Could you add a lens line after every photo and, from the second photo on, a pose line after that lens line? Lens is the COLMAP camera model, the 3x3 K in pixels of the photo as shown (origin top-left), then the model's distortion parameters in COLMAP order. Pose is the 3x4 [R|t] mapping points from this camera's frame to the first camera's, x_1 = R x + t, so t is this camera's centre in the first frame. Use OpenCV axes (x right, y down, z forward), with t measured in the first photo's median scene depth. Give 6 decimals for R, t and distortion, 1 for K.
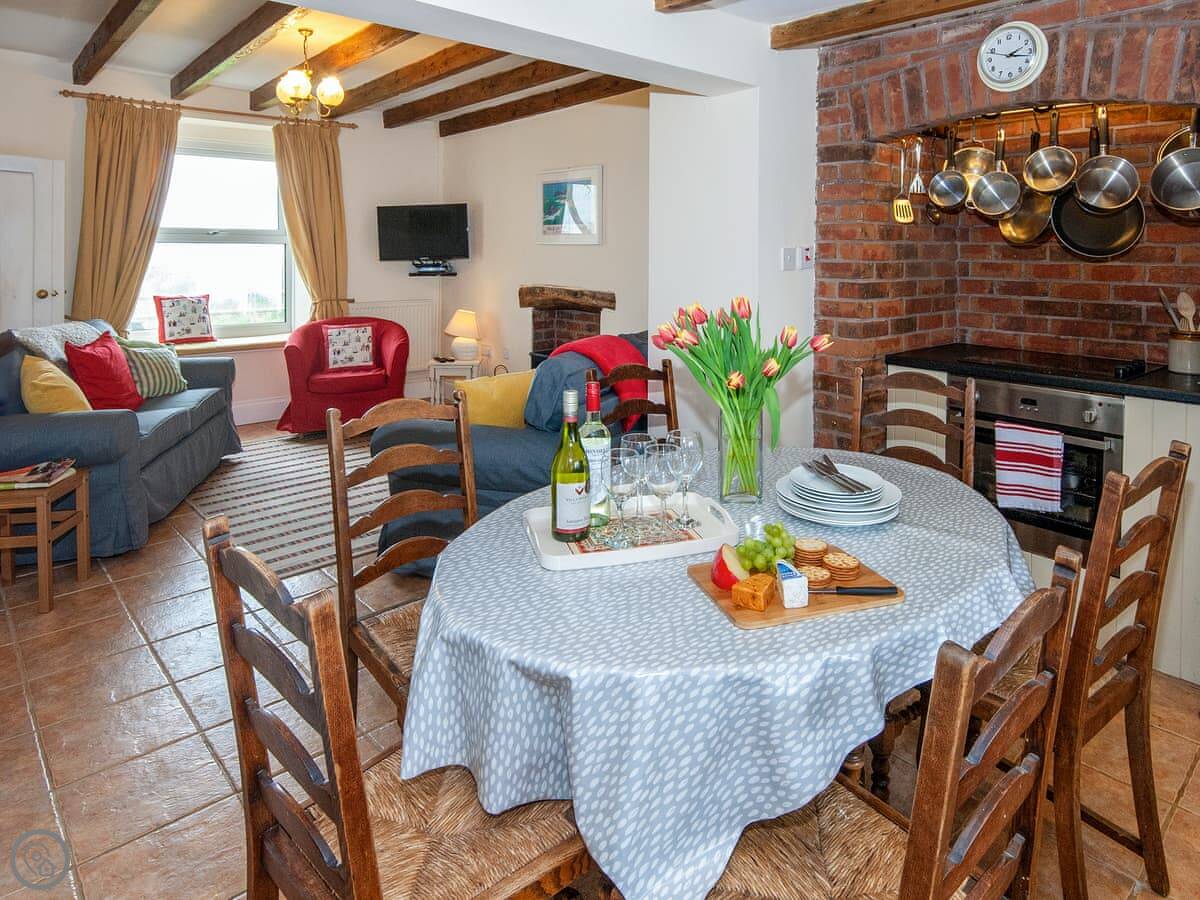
lens RADIAL K [[751.9, 0, 640.5], [0, 751.9, 248.7], [0, 0, 1]] dist [-0.002228, 0.001521]
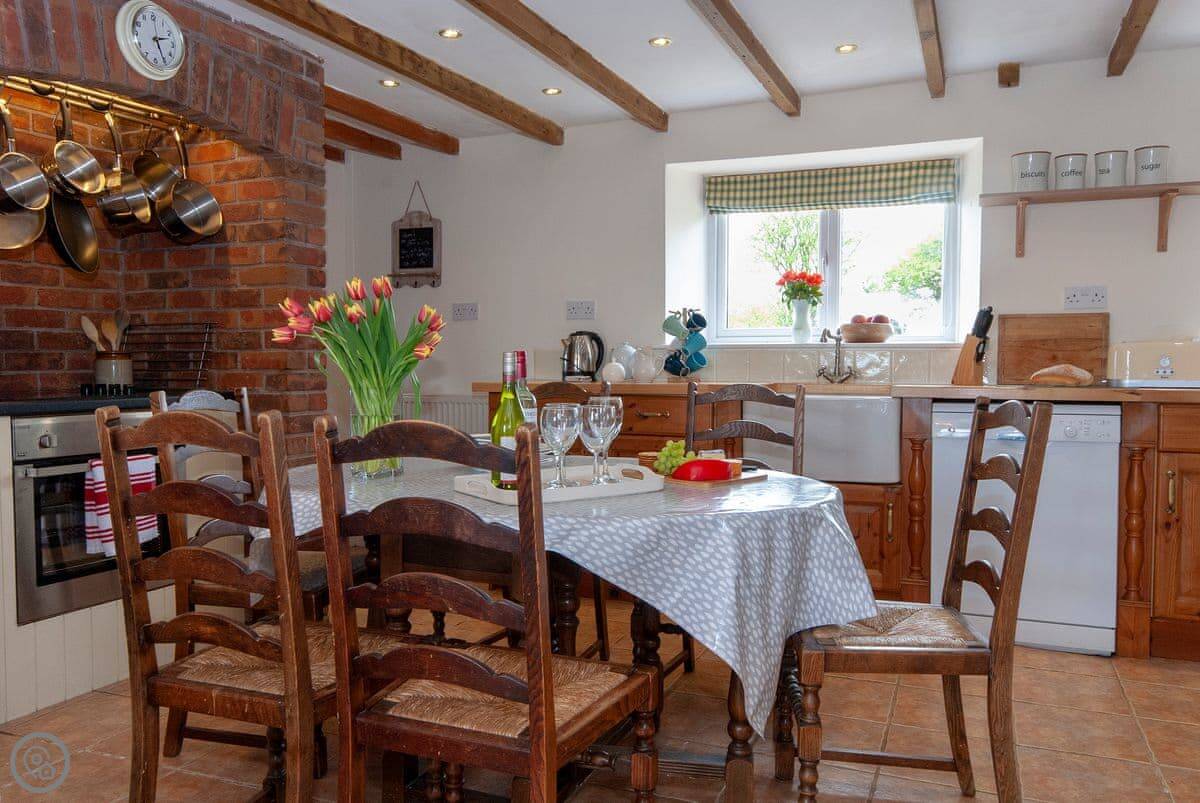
lens RADIAL K [[951.3, 0, 595.0], [0, 951.3, 393.2], [0, 0, 1]] dist [-0.008390, 0.002042]
pose [[-0.412000, -0.038836, 0.910356, -0.854566], [-0.004001, 0.999159, 0.040813, 0.129592], [-0.911175, 0.013173, -0.411809, 1.098767]]
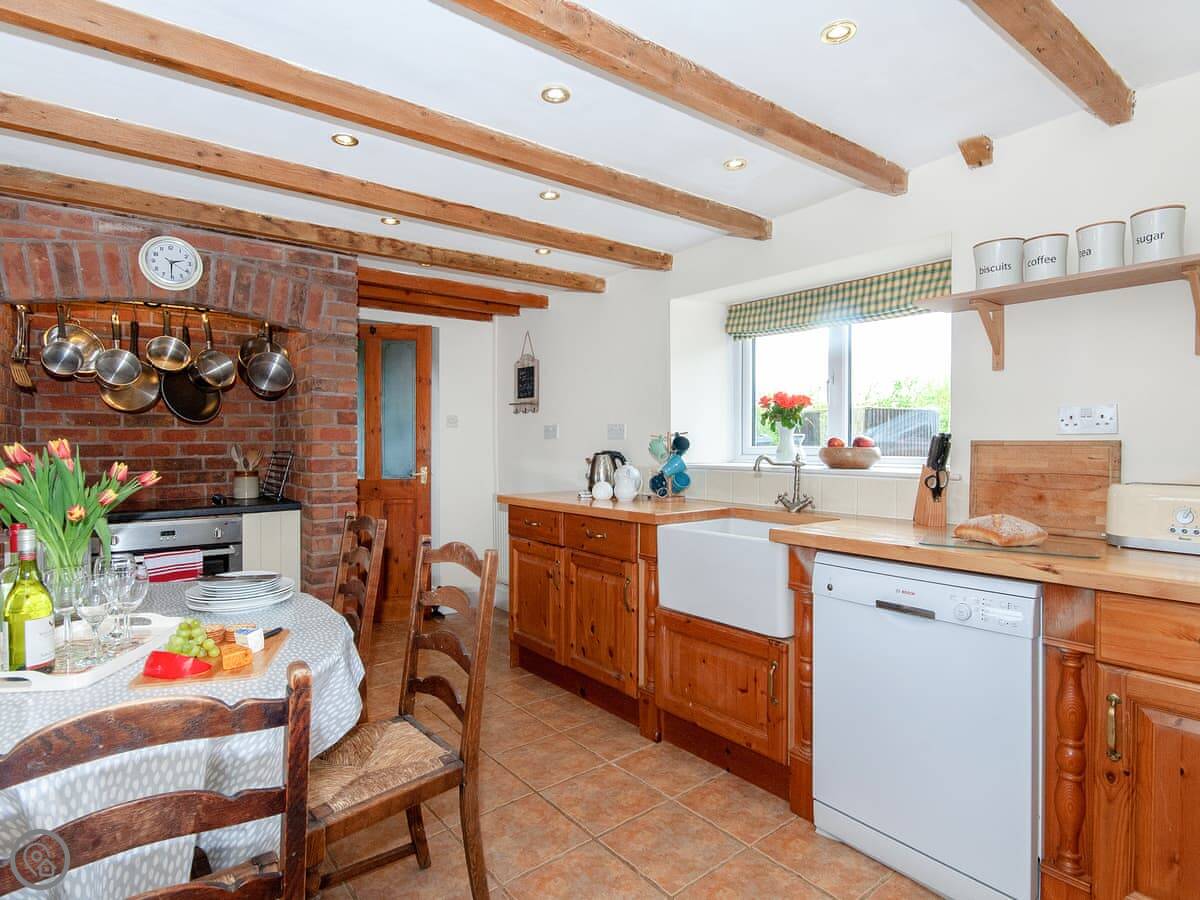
lens RADIAL K [[651.9, 0, 600.0], [0, 651.9, 440.9], [0, 0, 1]] dist [-0.005607, -0.000717]
pose [[0.094863, -0.010911, 0.995431, -0.606483], [0.003322, 0.999938, 0.010644, 0.042744], [-0.995485, 0.002297, 0.094893, 0.185183]]
